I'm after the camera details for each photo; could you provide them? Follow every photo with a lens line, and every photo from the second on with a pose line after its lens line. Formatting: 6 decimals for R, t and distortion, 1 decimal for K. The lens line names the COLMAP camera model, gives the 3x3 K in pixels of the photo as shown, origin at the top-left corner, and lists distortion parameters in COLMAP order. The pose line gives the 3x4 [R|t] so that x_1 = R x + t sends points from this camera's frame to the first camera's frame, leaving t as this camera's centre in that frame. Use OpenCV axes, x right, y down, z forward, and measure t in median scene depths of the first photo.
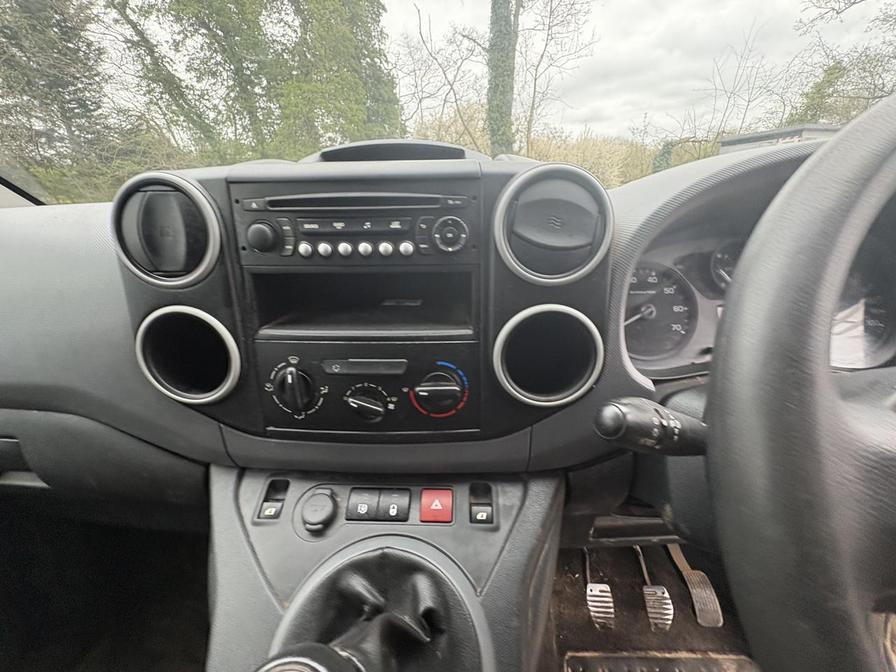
lens RADIAL K [[360.3, 0, 449.8], [0, 360.3, 336.5], [0, 0, 1]] dist [-0.000070, 0.000386]
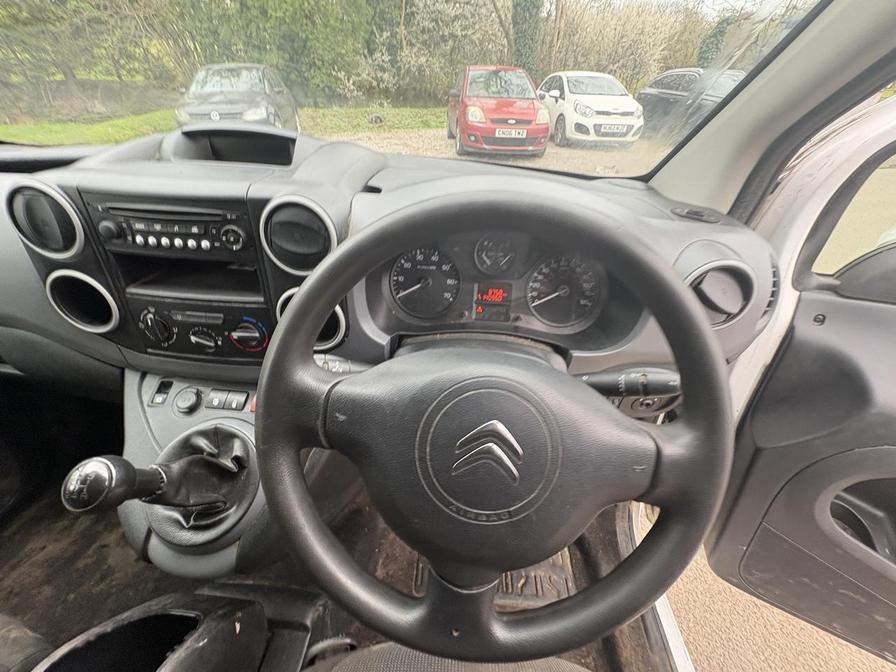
lens RADIAL K [[360.8, 0, 449.2], [0, 360.8, 333.0], [0, 0, 1]] dist [0.001649, 0.000637]
pose [[0.997871, 0.065194, -0.001675, 0.018931], [-0.062635, 0.965226, 0.253803, -0.006971], [0.018163, -0.253158, 0.967255, -0.011030]]
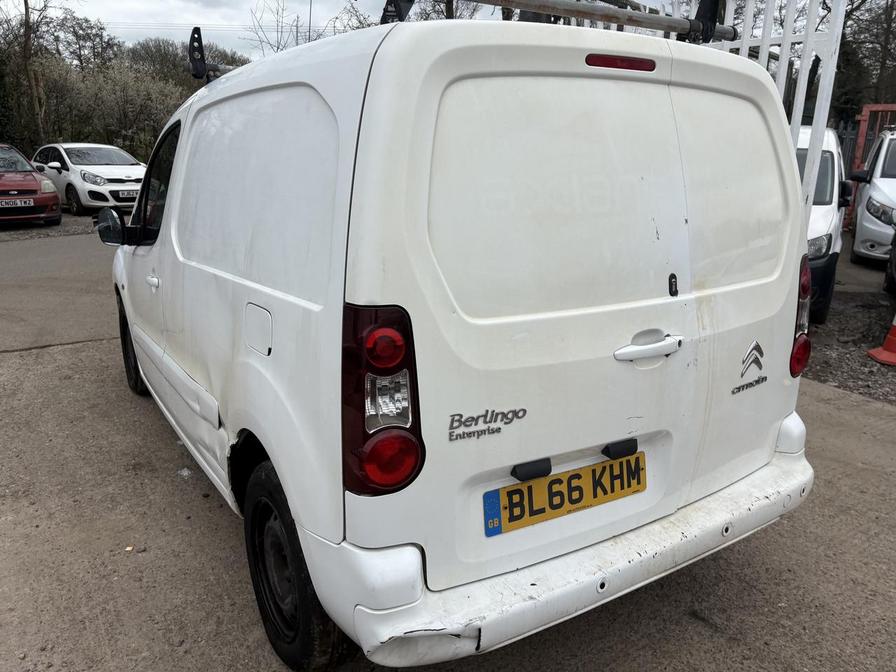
lens RADIAL K [[696.9, 0, 448.0], [0, 696.9, 336.0], [0, 0, 1]] dist [0.039125, -0.043707]
pose [[0.769561, -0.135125, 0.624113, -0.078492], [0.196730, 0.979986, -0.030403, 0.161294], [-0.607514, 0.146179, 0.780742, -0.504036]]
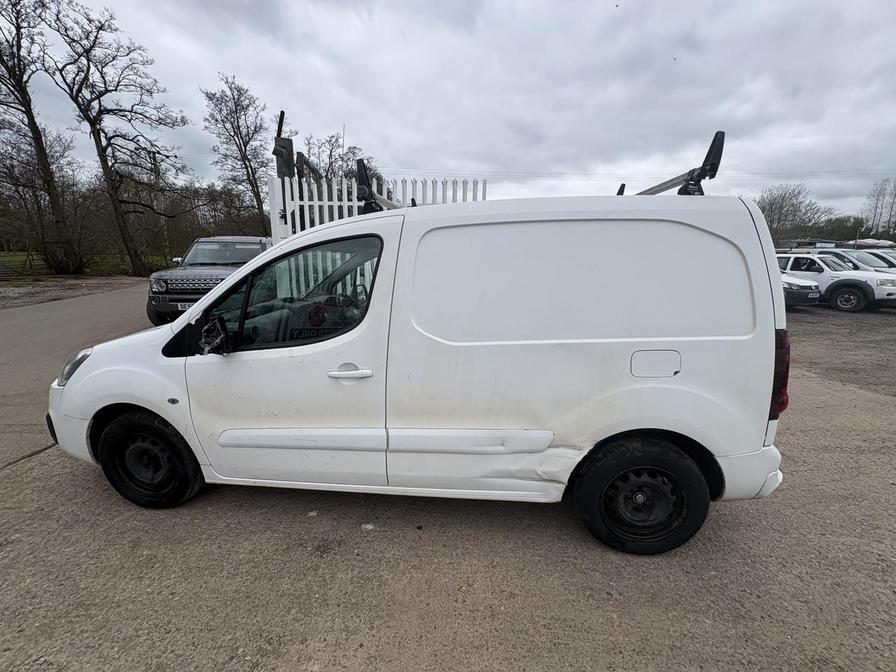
lens RADIAL K [[357.6, 0, 448.0], [0, 357.6, 336.0], [0, 0, 1]] dist [0.004426, -0.000392]
pose [[-0.009207, -0.201073, 0.979533, -0.141078], [0.347317, 0.917945, 0.191696, 0.084113], [-0.937703, 0.341973, 0.061384, -0.299036]]
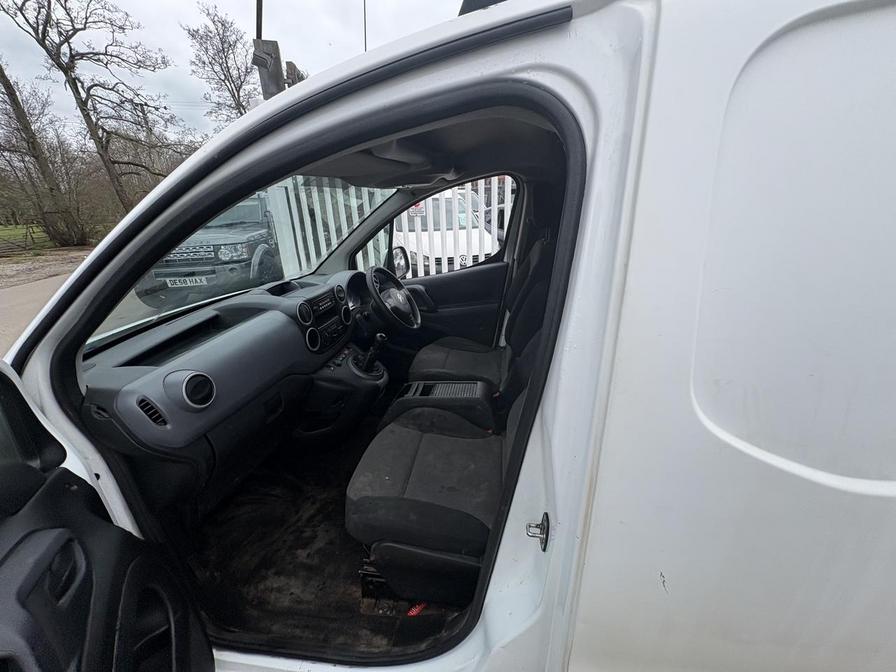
lens RADIAL K [[357.6, 0, 448.0], [0, 357.6, 336.0], [0, 0, 1]] dist [0.004426, -0.000392]
pose [[0.023458, -0.329250, 0.943951, -0.033986], [0.398735, 0.868940, 0.293178, 0.072194], [-0.916766, 0.369509, 0.151667, -0.262727]]
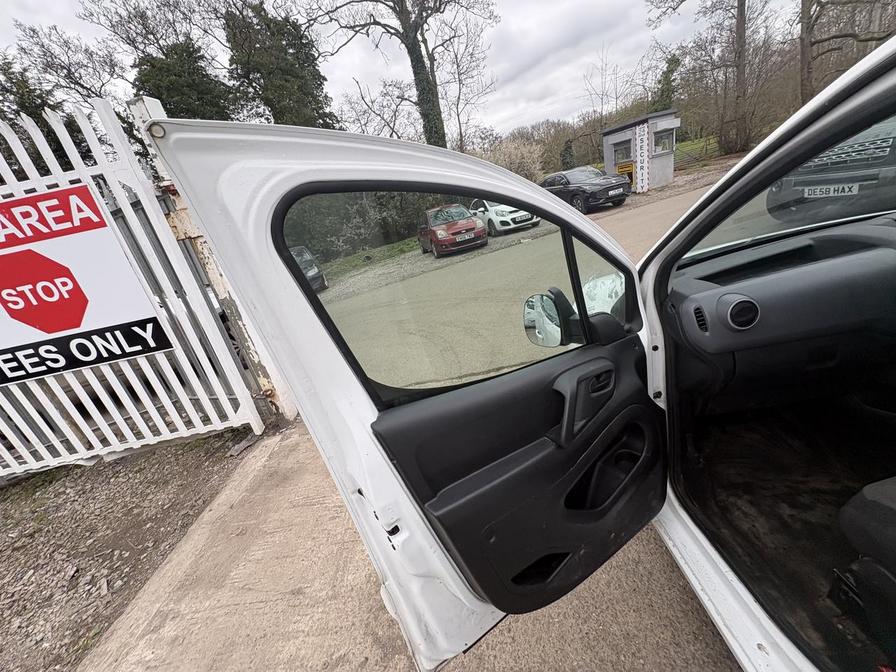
lens RADIAL K [[357.6, 0, 448.0], [0, 357.6, 336.0], [0, 0, 1]] dist [0.004426, -0.000392]
pose [[0.970529, -0.237412, 0.041349, -0.042661], [0.238105, 0.971157, -0.012667, 0.072519], [-0.037149, 0.022139, 0.999064, -0.284517]]
